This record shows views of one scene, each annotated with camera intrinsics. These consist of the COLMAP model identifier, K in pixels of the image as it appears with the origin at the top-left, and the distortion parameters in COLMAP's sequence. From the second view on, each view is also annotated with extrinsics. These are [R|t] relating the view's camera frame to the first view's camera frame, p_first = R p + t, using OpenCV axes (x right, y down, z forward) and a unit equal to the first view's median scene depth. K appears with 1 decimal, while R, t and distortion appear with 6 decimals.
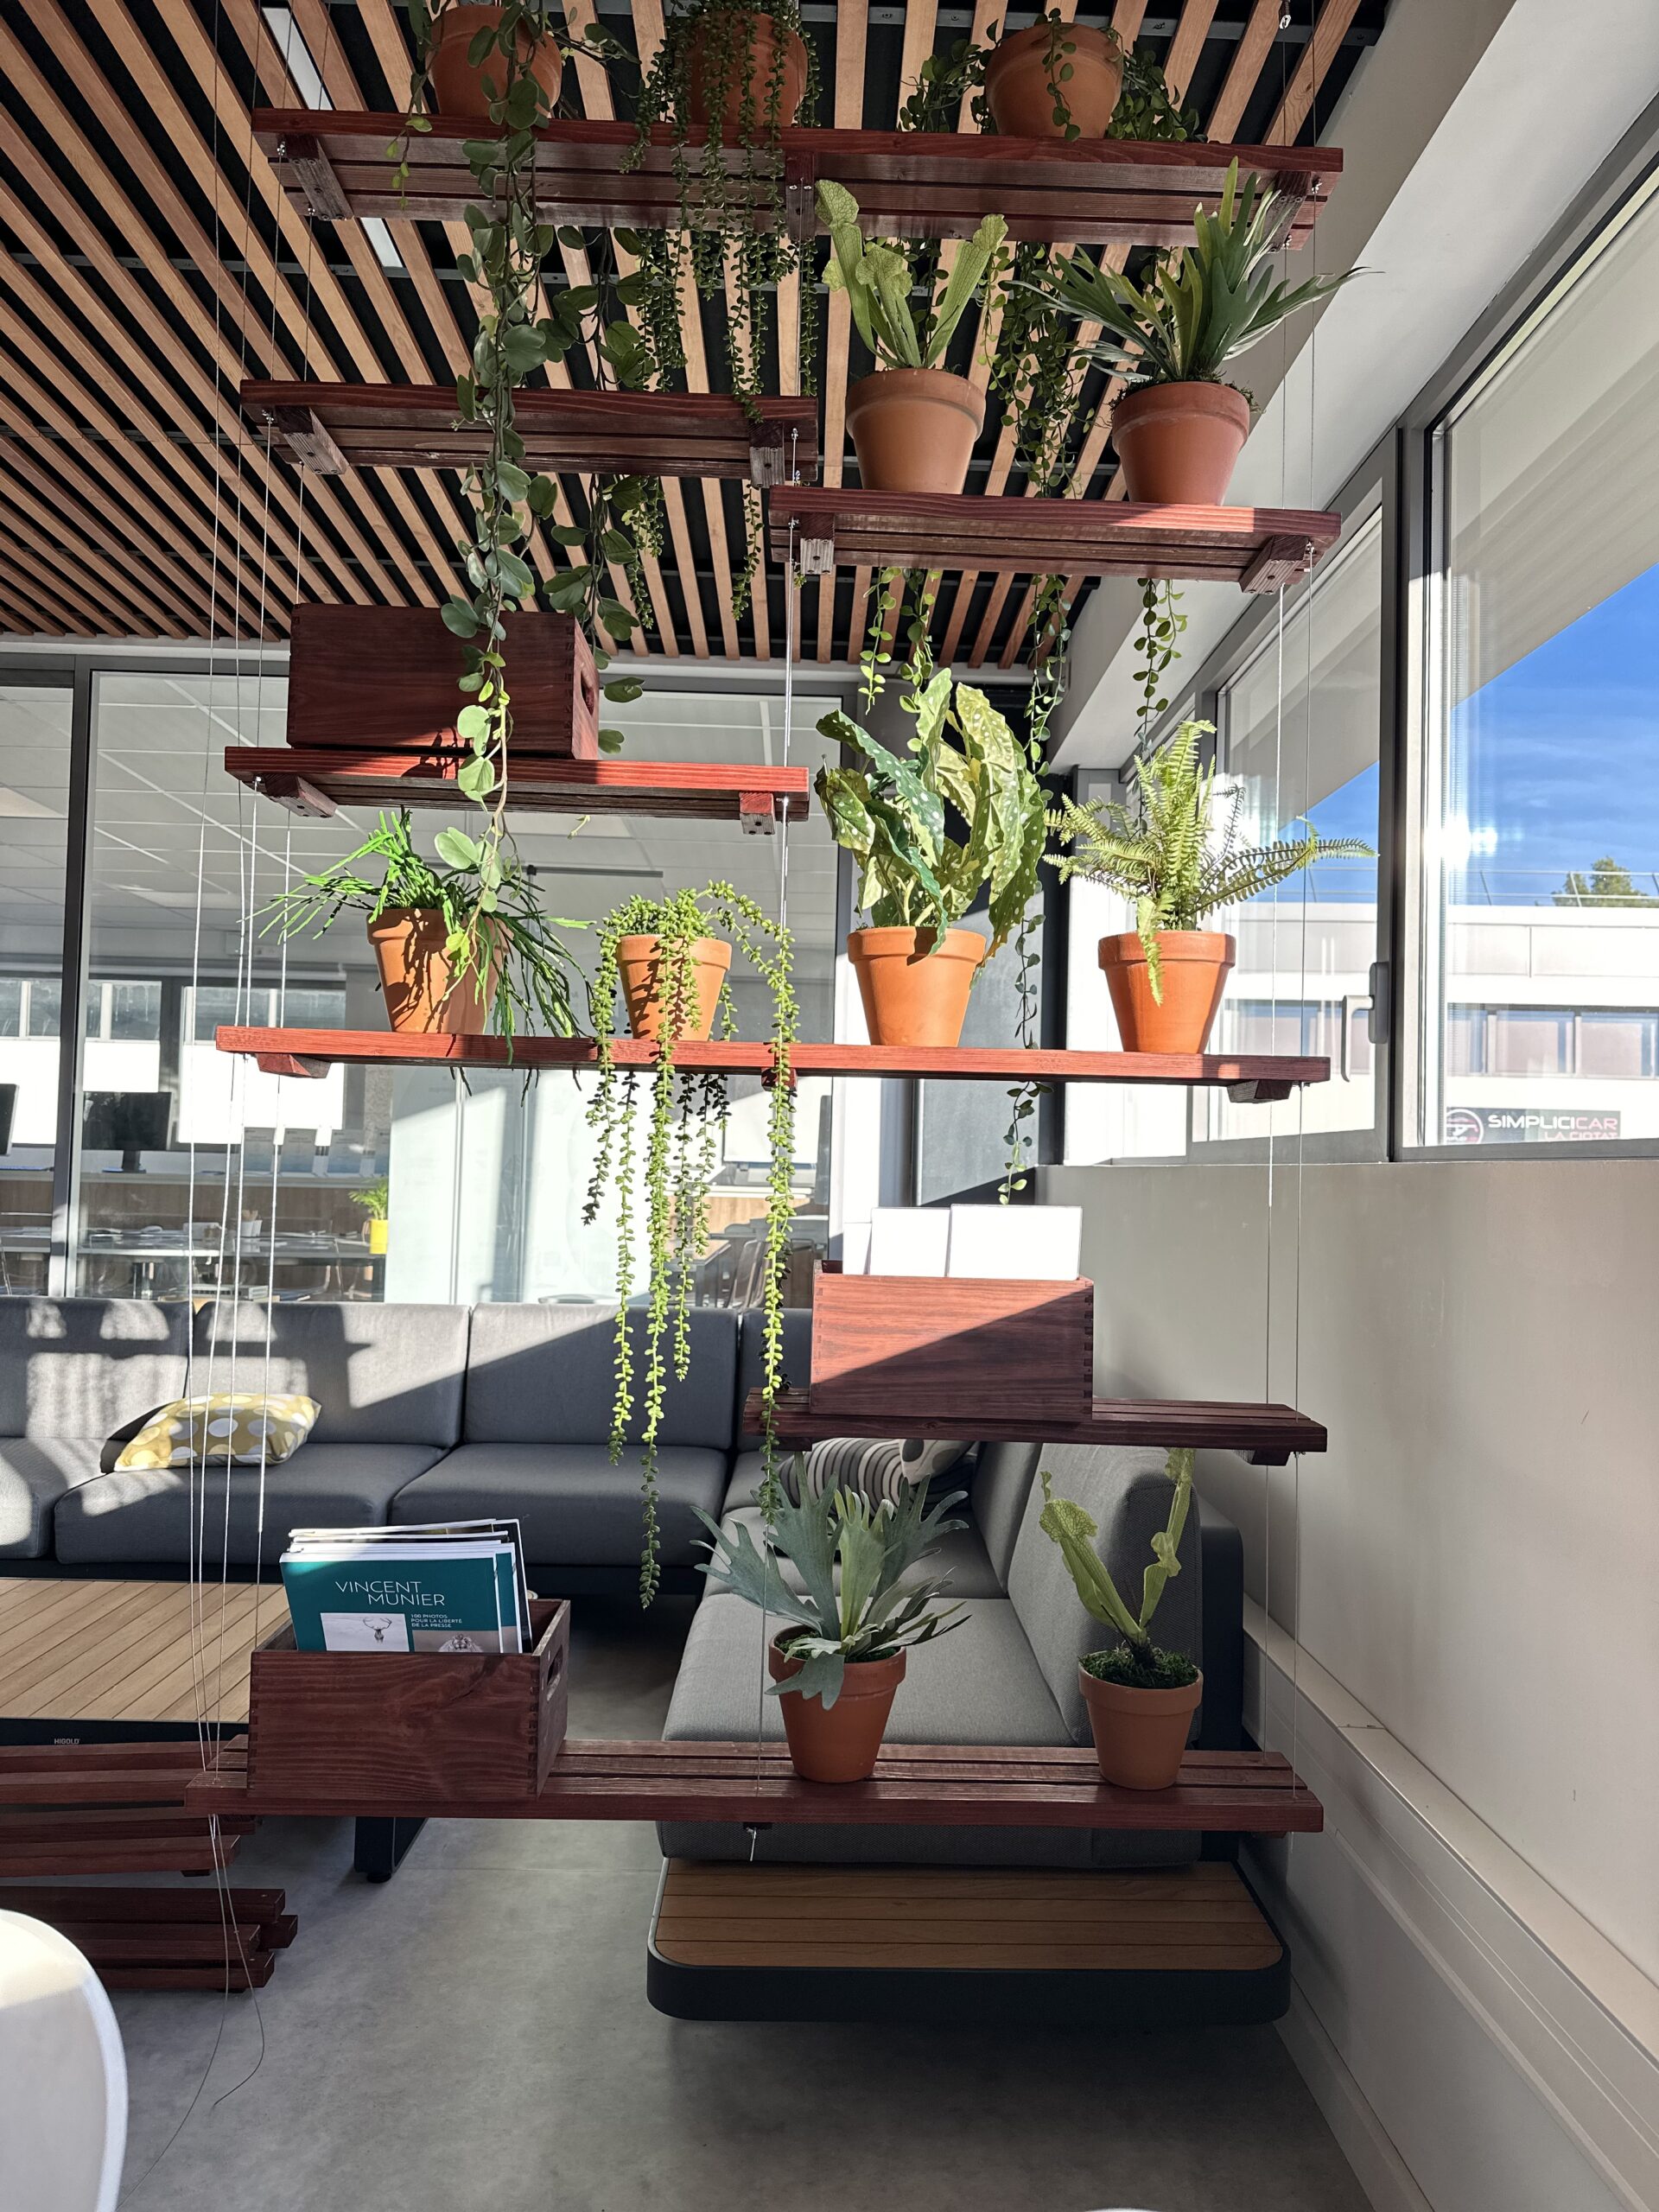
lens RADIAL K [[1543.7, 0, 832.7], [0, 1543.7, 1097.4], [0, 0, 1]] dist [0.041863, -0.041801]
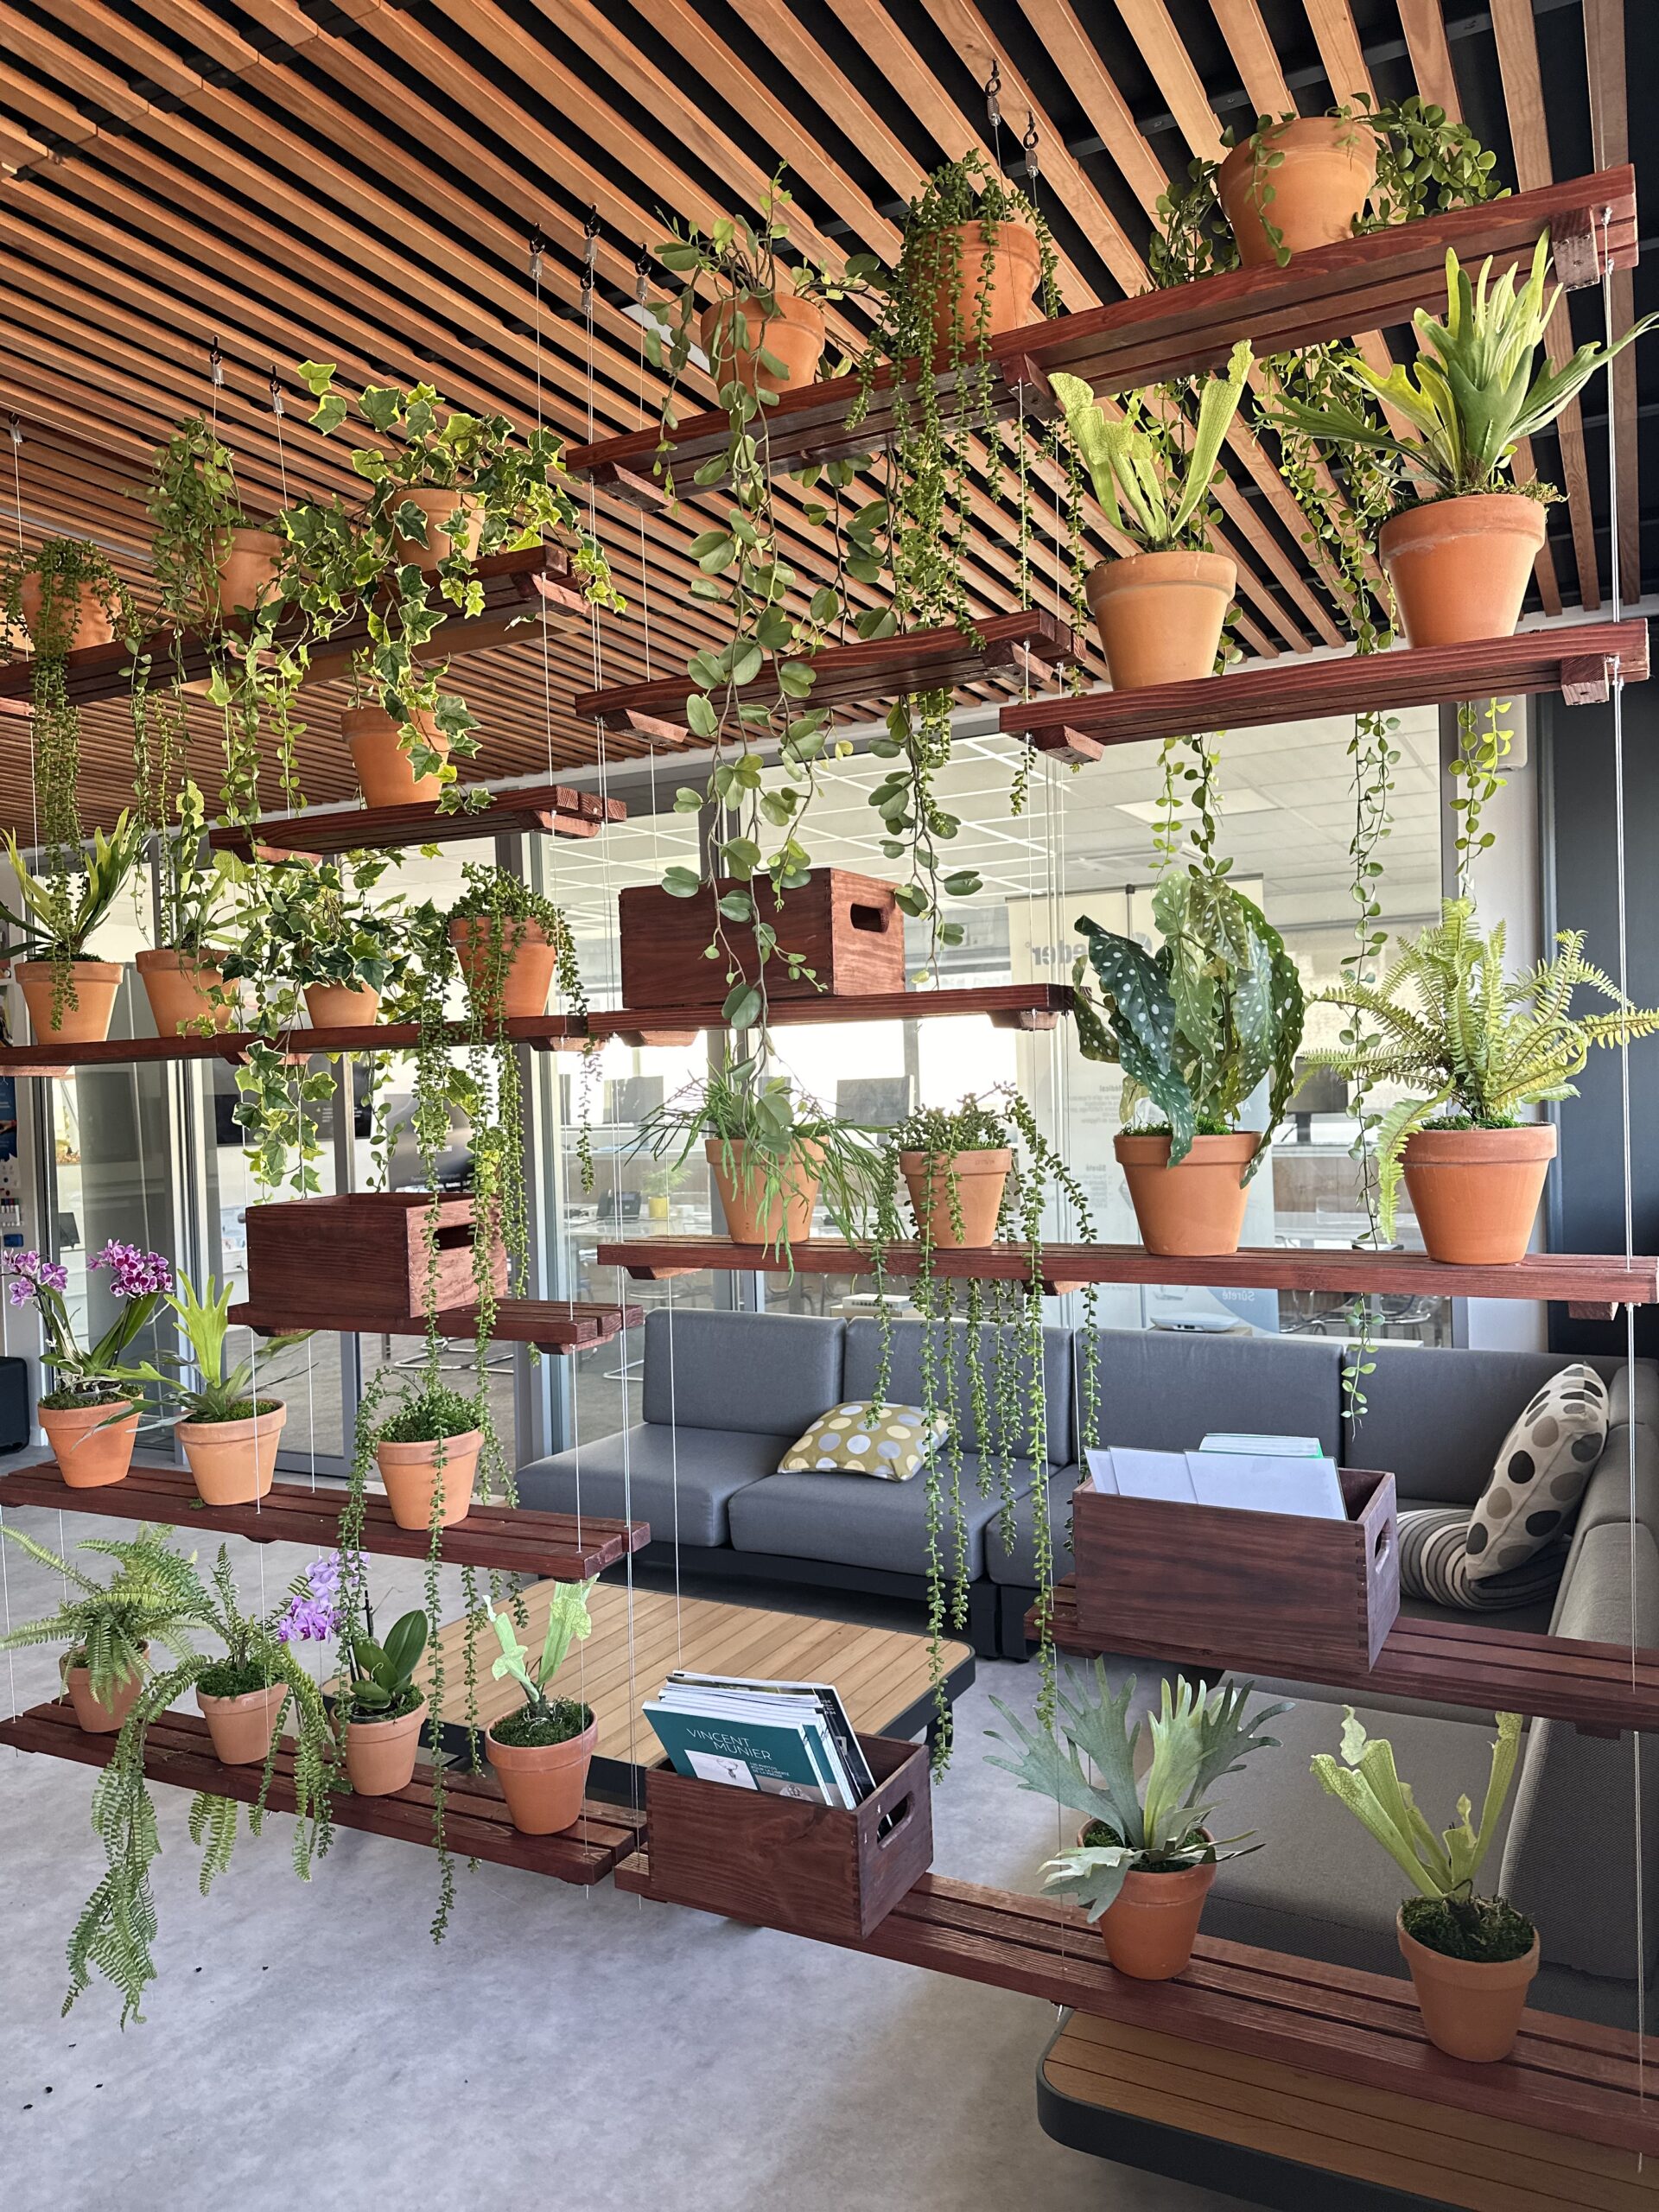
lens RADIAL K [[1550.5, 0, 831.8], [0, 1550.5, 1116.4], [0, 0, 1]] dist [0.050528, -0.049181]
pose [[0.875211, -0.042091, -0.481906, 0.341015], [0.074248, 0.996091, 0.047845, -0.186007], [0.478009, -0.077655, 0.874916, 0.044257]]
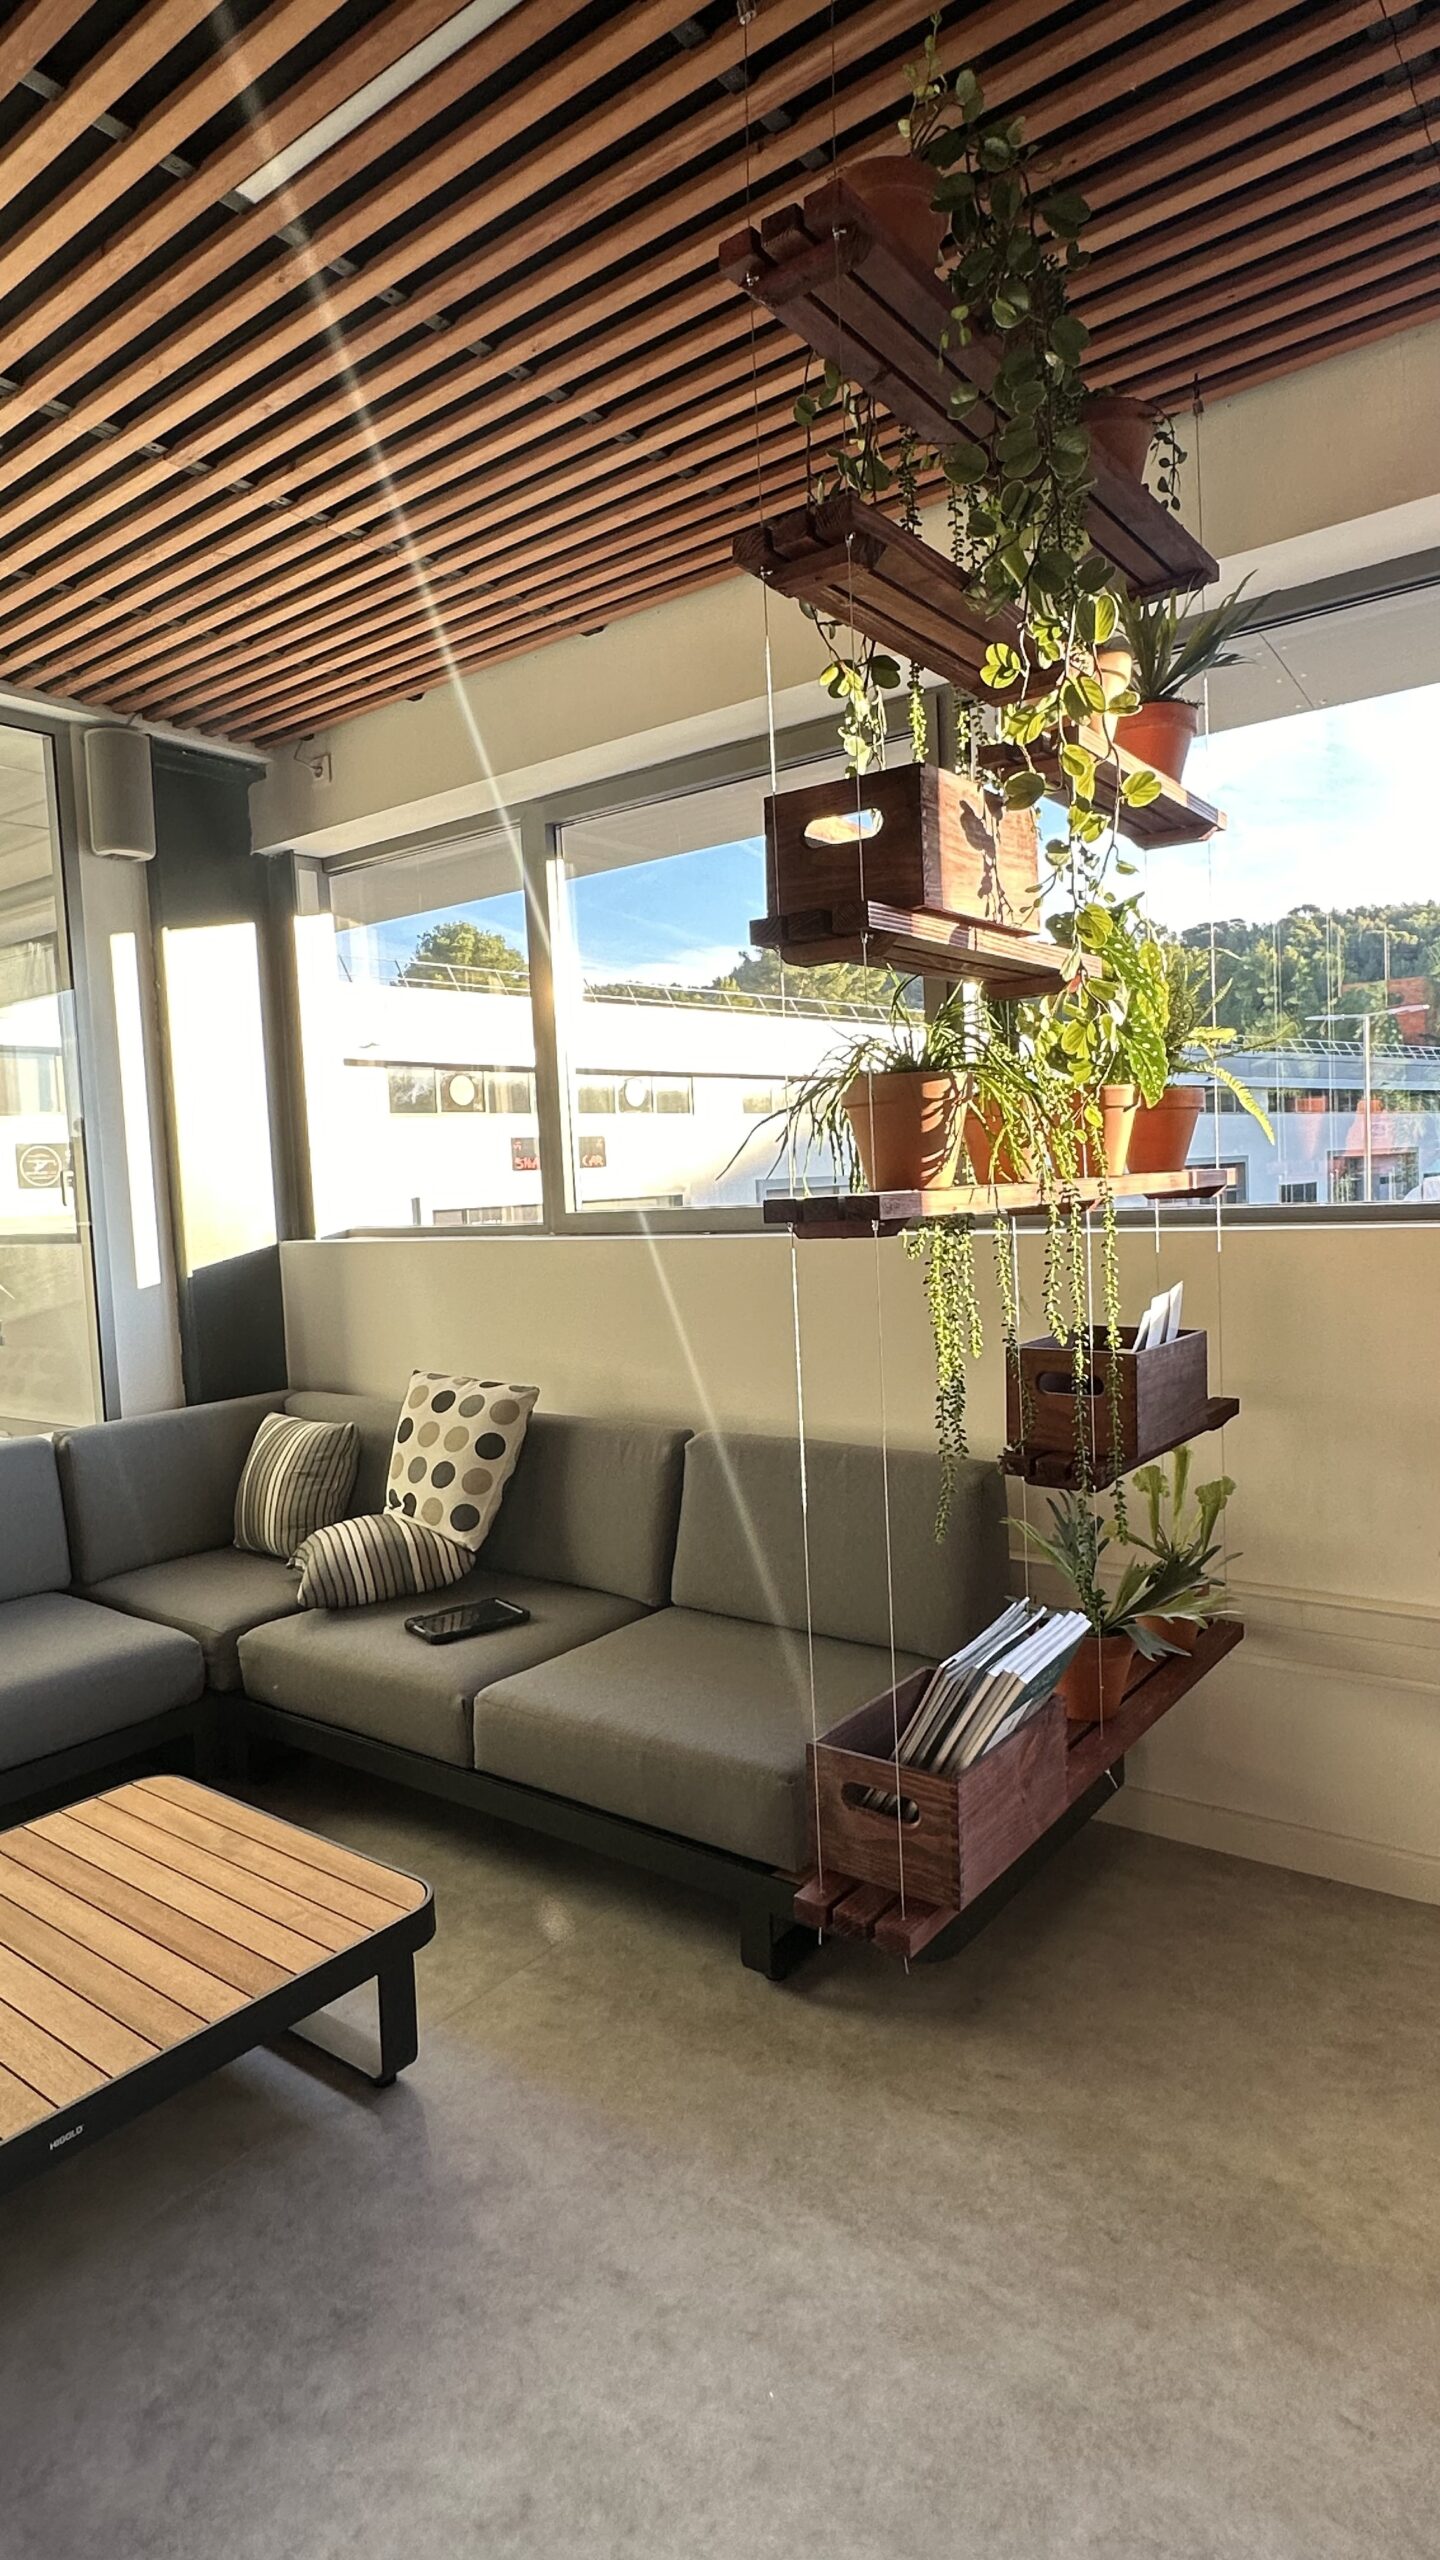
lens RADIAL K [[1381.3, 0, 720.0], [0, 1381.3, 1280.0], [0, 0, 1]] dist [0.000616, -0.000006]
pose [[0.615696, -0.107809, 0.780574, -1.116508], [0.023433, 0.992663, 0.118618, -0.094234], [-0.787635, -0.054742, 0.613705, 0.539228]]
